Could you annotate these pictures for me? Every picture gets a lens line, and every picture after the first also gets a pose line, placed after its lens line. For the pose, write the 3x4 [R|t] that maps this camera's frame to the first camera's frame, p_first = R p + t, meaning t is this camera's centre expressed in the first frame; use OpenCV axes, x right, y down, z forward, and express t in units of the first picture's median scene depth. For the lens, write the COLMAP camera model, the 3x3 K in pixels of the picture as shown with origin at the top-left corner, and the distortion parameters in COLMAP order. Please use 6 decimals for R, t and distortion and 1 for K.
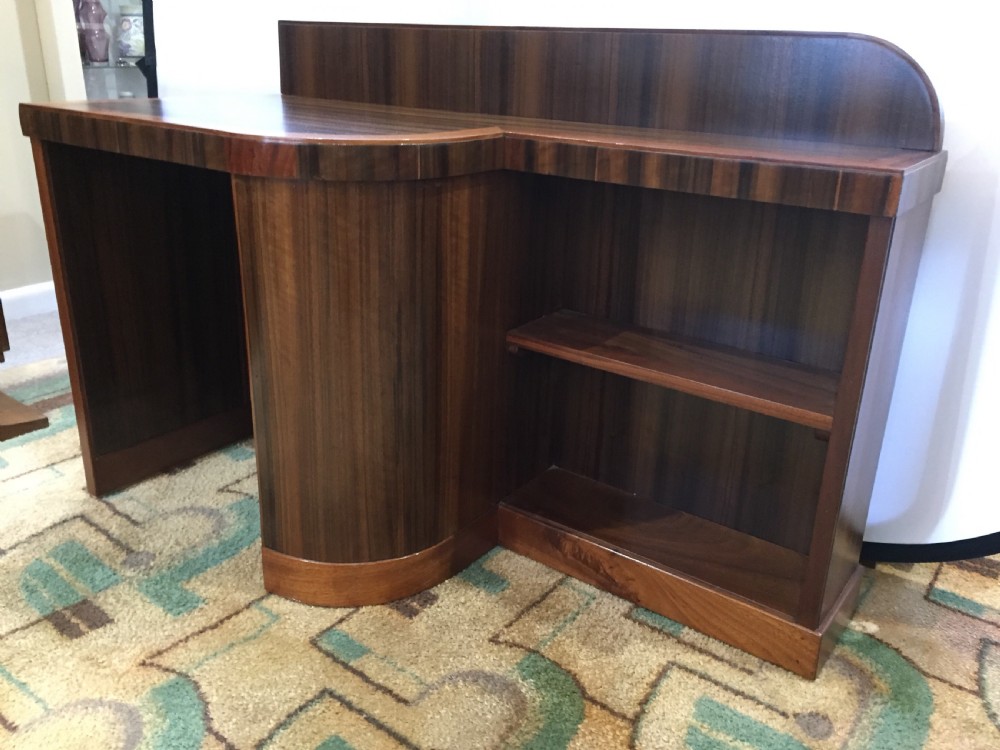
lens RADIAL K [[858.6, 0, 500.0], [0, 858.6, 375.0], [0, 0, 1]] dist [0.083376, -0.111791]
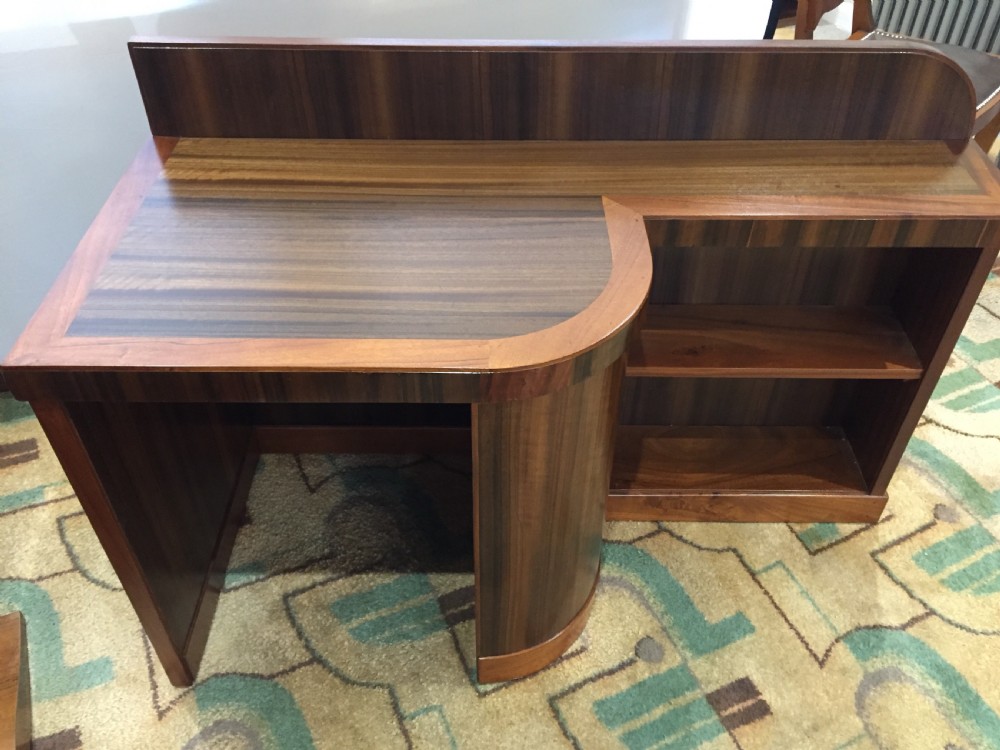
lens RADIAL K [[858.6, 0, 500.0], [0, 858.6, 375.0], [0, 0, 1]] dist [0.083376, -0.111791]
pose [[0.803261, -0.418242, 0.424082, -0.612177], [0.229163, 0.874196, 0.428096, -0.584670], [-0.549778, -0.246689, 0.798053, 0.291155]]
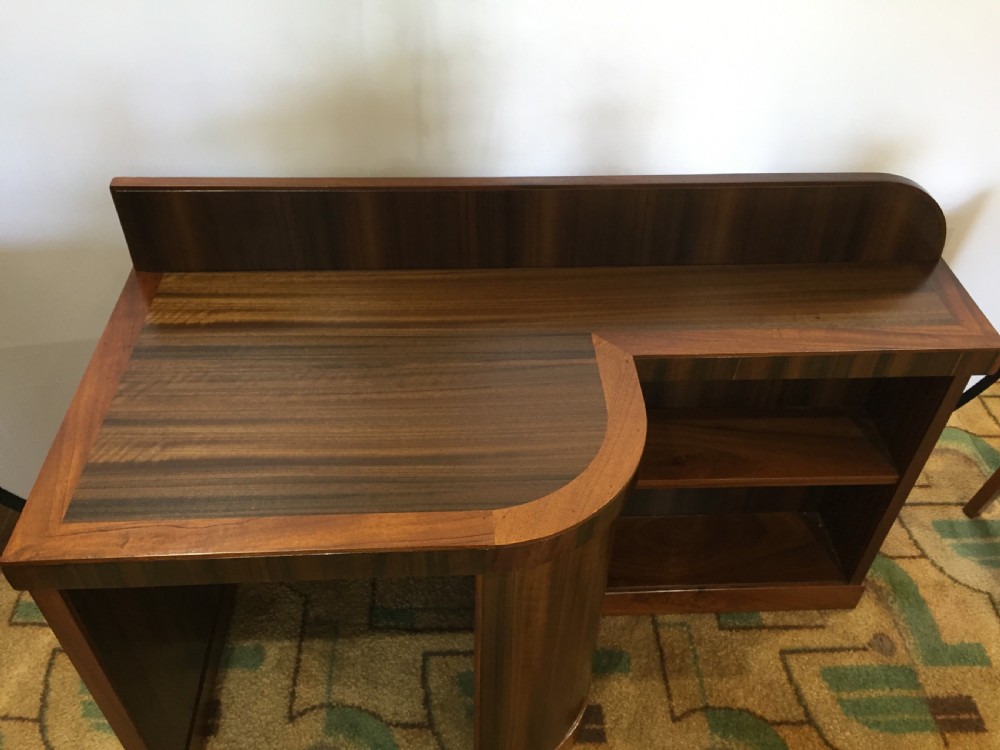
lens RADIAL K [[858.6, 0, 500.0], [0, 858.6, 375.0], [0, 0, 1]] dist [0.083376, -0.111791]
pose [[0.770961, -0.437192, 0.463123, -0.580633], [0.228452, 0.868616, 0.439677, -0.739492], [-0.594499, -0.233173, 0.769546, 0.347406]]
